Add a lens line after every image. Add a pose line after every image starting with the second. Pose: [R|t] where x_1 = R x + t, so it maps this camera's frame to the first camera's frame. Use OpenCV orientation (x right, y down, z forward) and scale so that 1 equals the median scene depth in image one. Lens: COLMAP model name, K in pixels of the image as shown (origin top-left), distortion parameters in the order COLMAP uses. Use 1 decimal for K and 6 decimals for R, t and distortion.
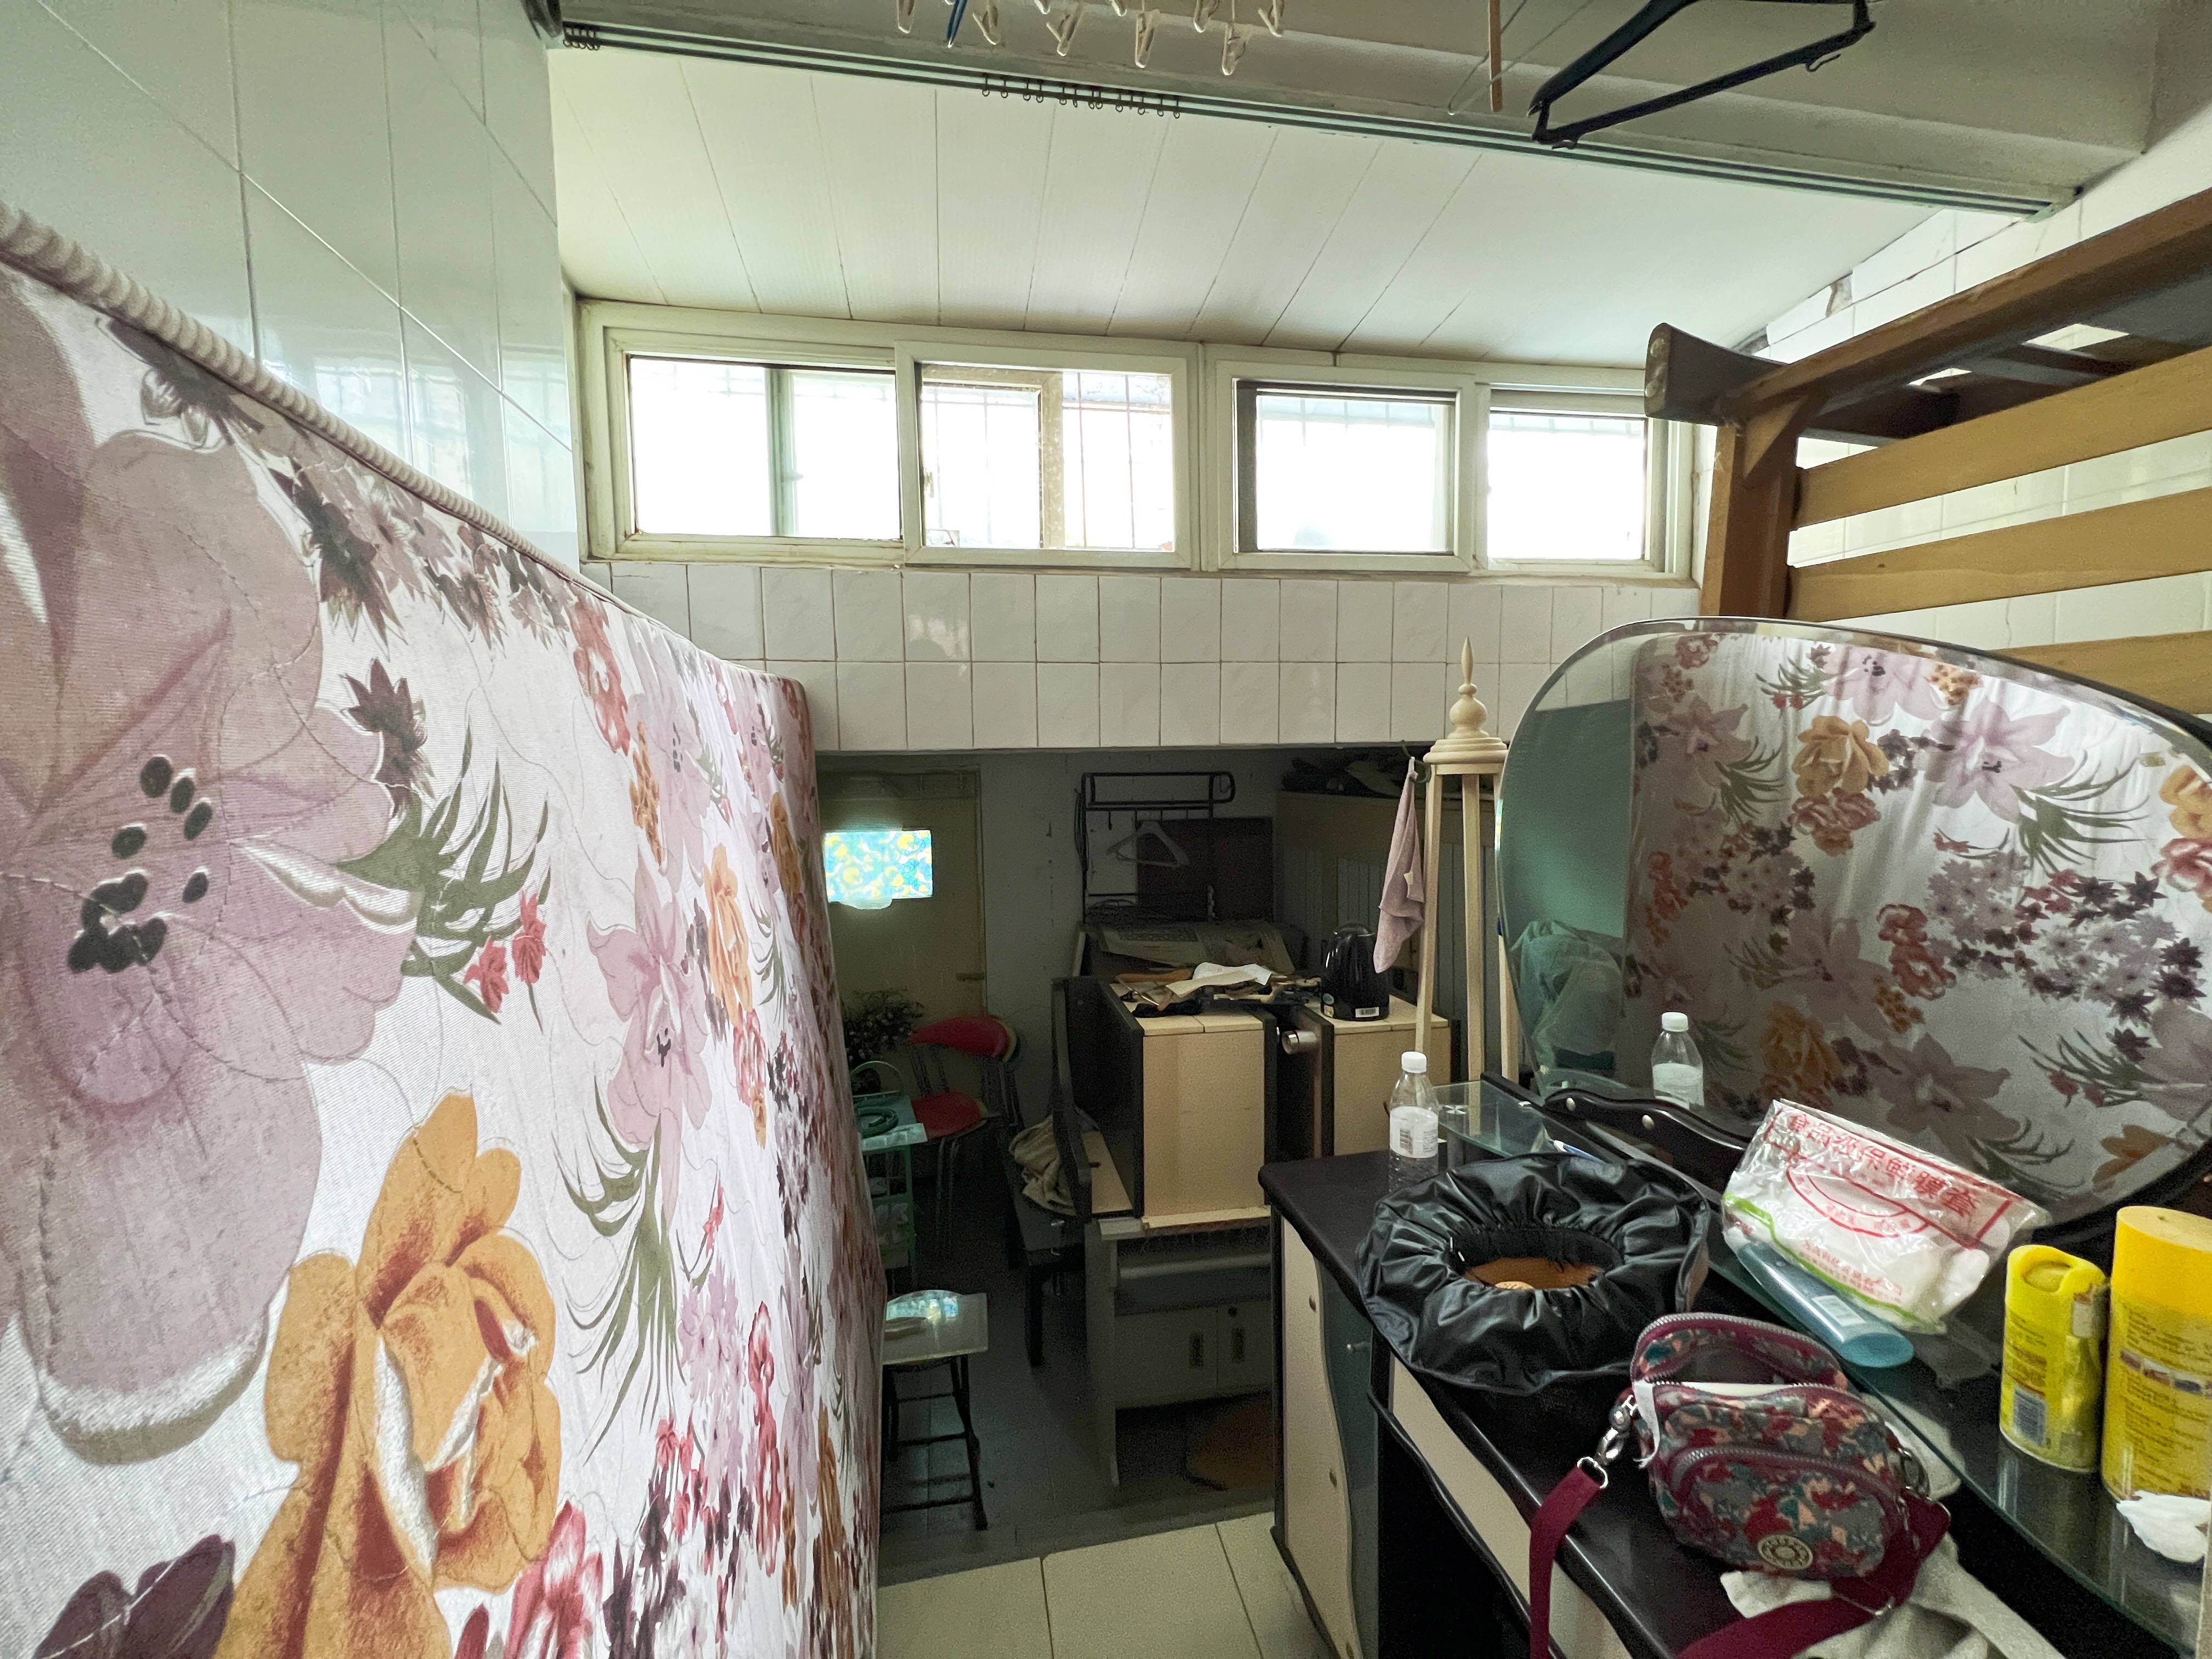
lens RADIAL K [[889.4, 0, 1100.4], [0, 889.4, 821.6], [0, 0, 1]] dist [-0.003873, -0.000350]
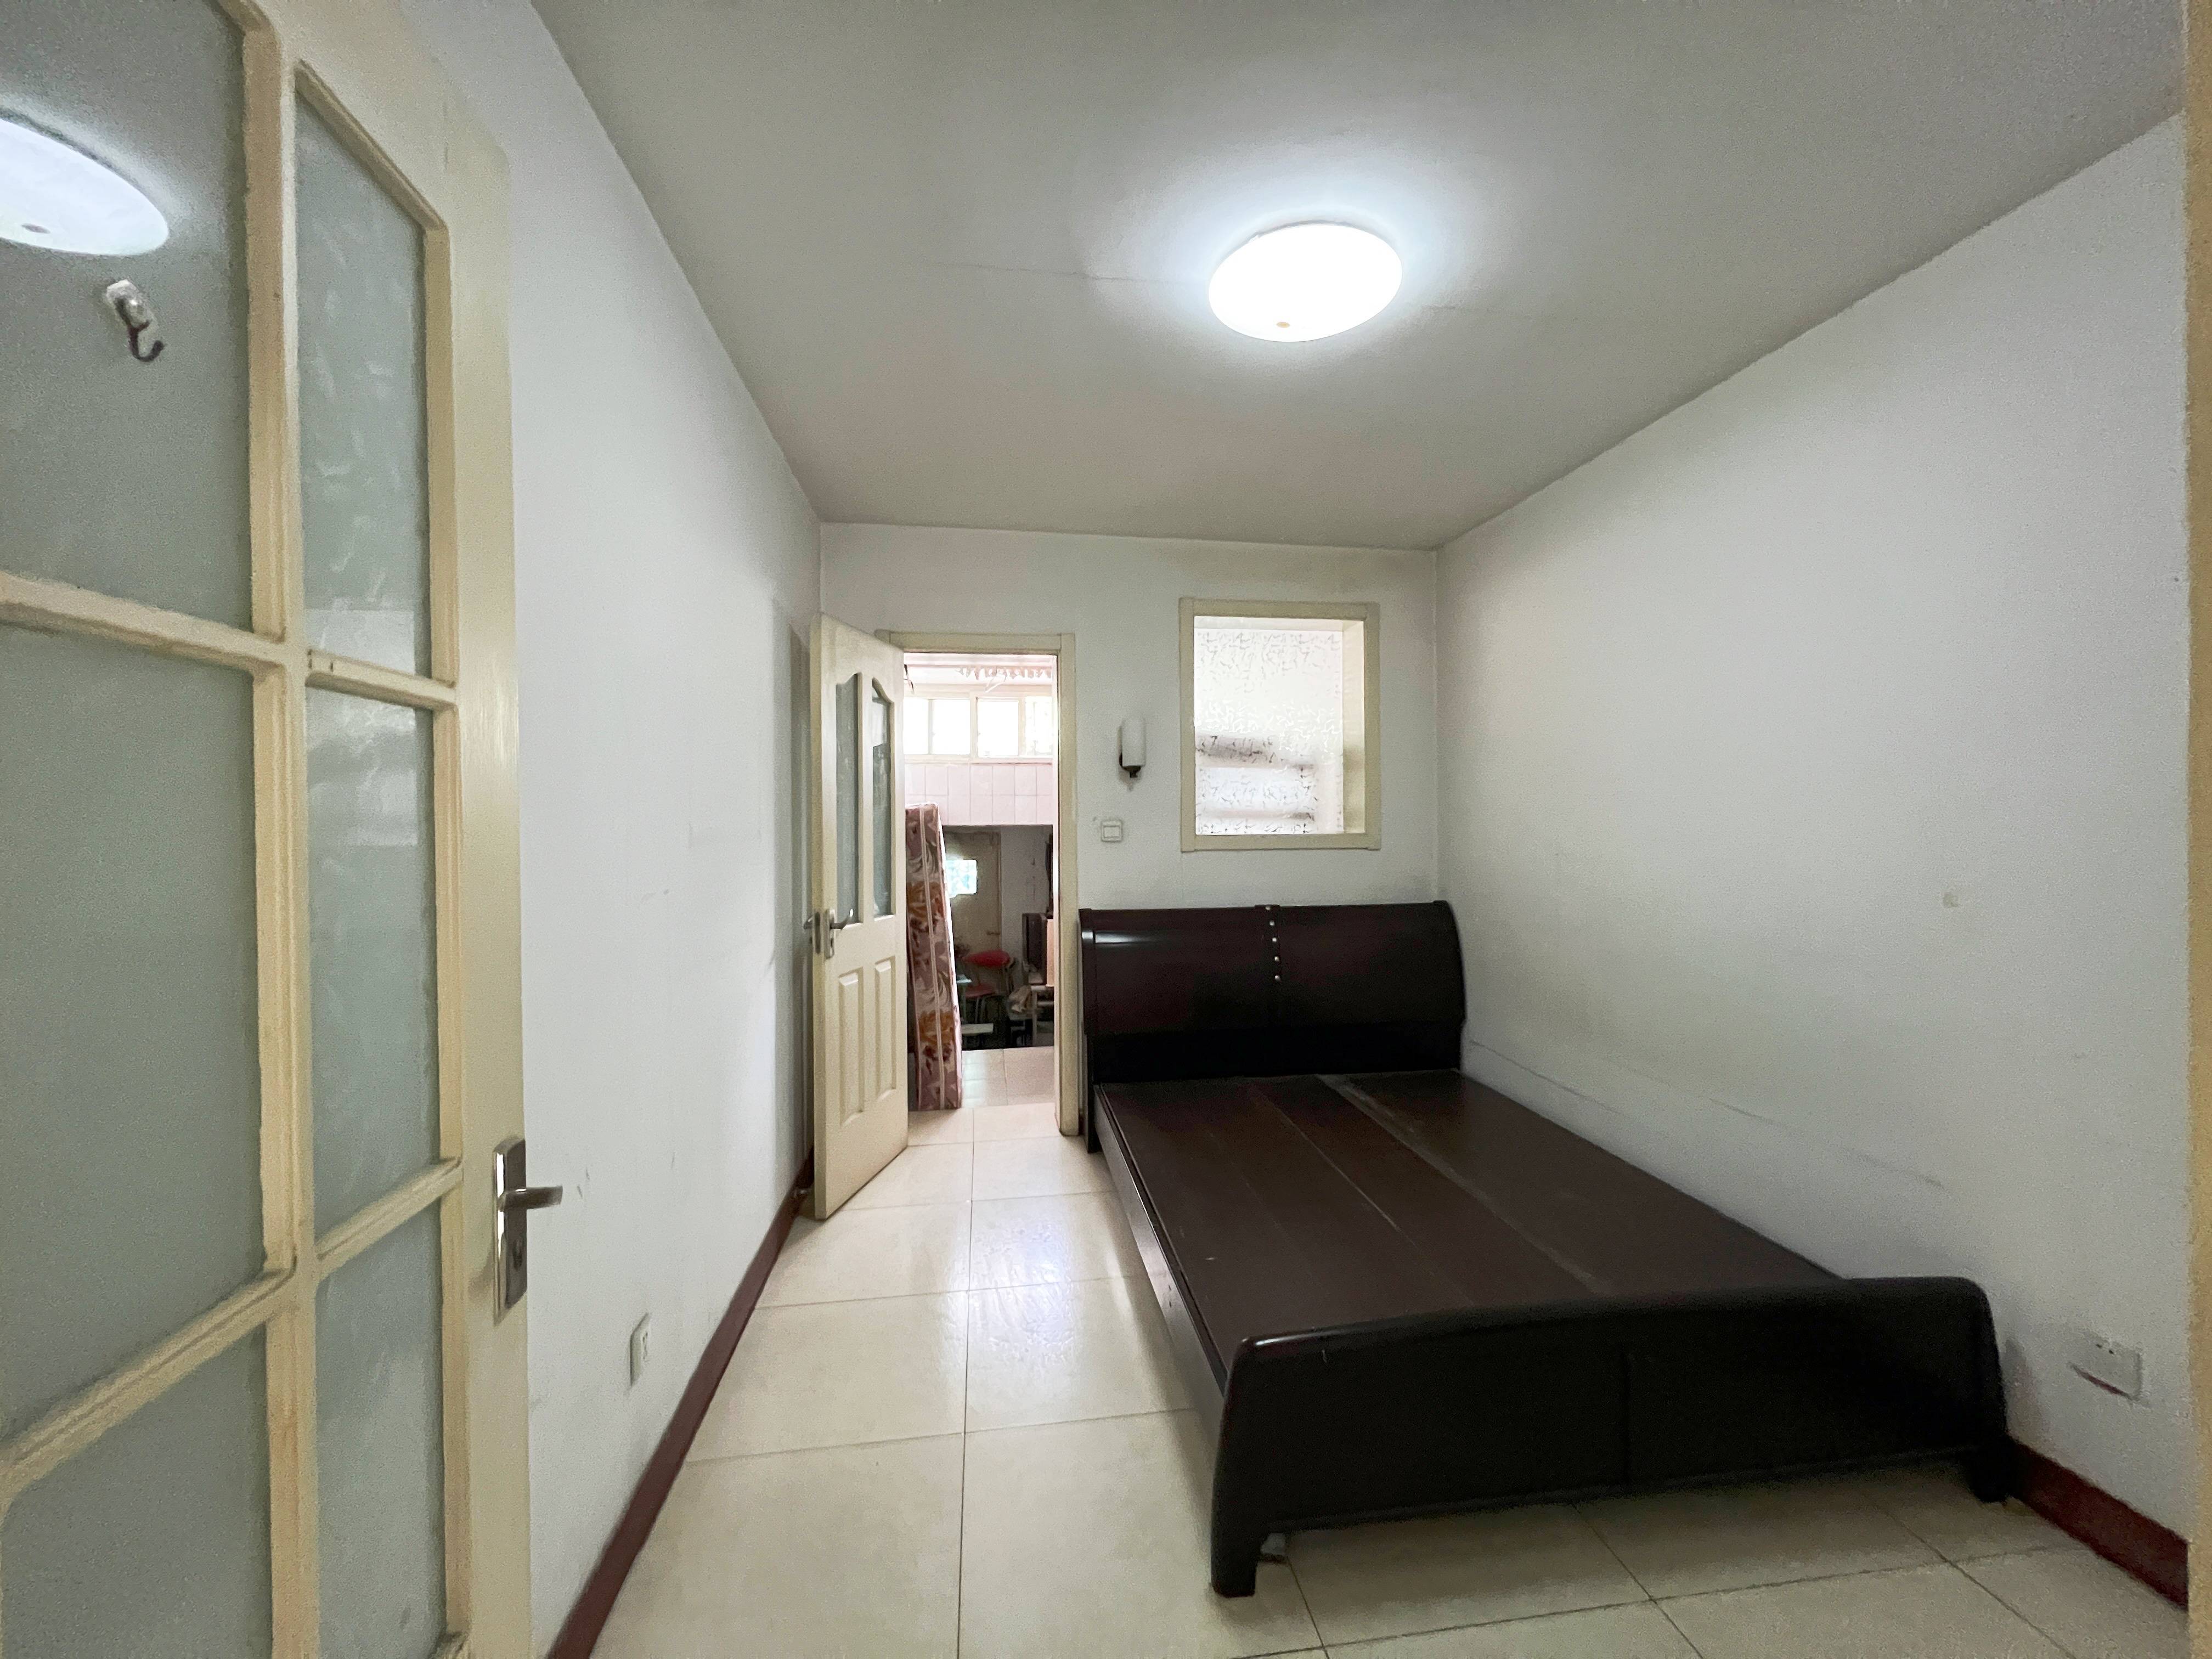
lens RADIAL K [[889.4, 0, 1111.4], [0, 889.4, 831.7], [0, 0, 1]] dist [-0.003873, -0.000350]
pose [[0.999380, 0.009570, -0.033876, 0.336420], [-0.012000, 0.997315, -0.072244, 0.142622], [0.033094, 0.072606, 0.996812, -1.843021]]
